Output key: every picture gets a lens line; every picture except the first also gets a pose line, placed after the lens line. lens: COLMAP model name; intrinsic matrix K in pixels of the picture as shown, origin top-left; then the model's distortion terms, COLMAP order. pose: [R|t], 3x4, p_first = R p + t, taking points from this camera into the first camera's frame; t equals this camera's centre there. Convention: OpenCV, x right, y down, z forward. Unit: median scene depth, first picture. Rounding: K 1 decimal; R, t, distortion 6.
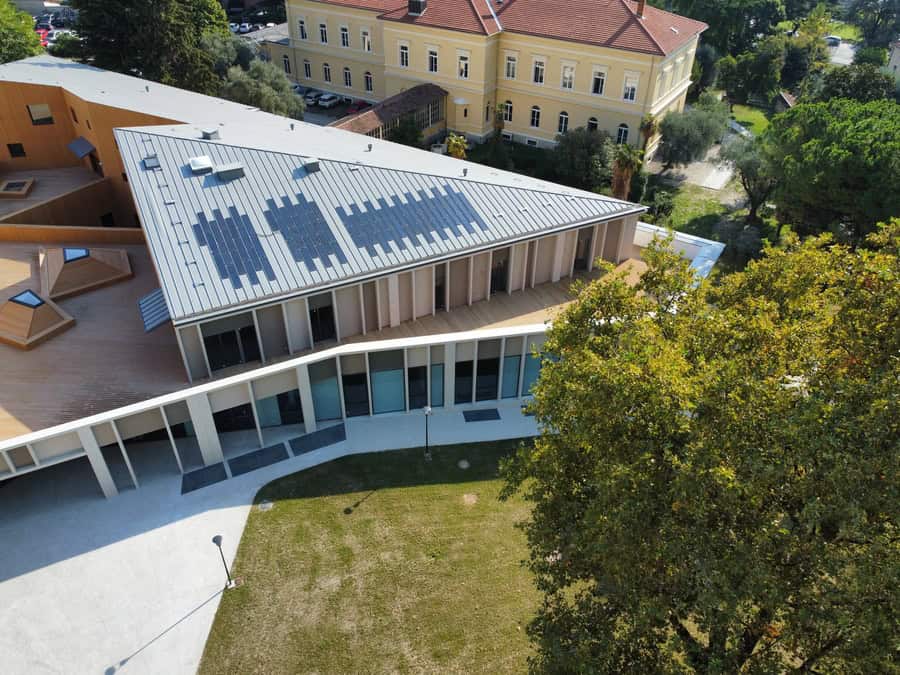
lens RADIAL K [[680.3, 0, 448.7], [0, 680.3, 338.2], [0, 0, 1]] dist [-0.006143, -0.000664]
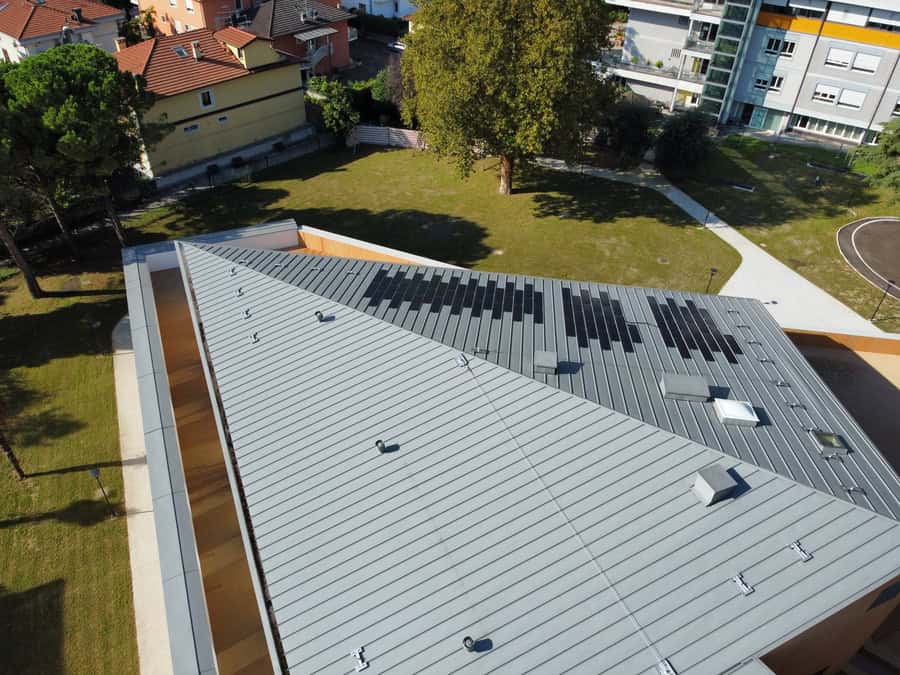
lens RADIAL K [[680.3, 0, 448.7], [0, 680.3, 338.2], [0, 0, 1]] dist [-0.006143, -0.000664]
pose [[-0.822111, -0.390386, 0.414406, -0.404065], [0.308523, 0.306260, 0.900566, -0.897893], [-0.478484, 0.868219, -0.131336, 1.205188]]
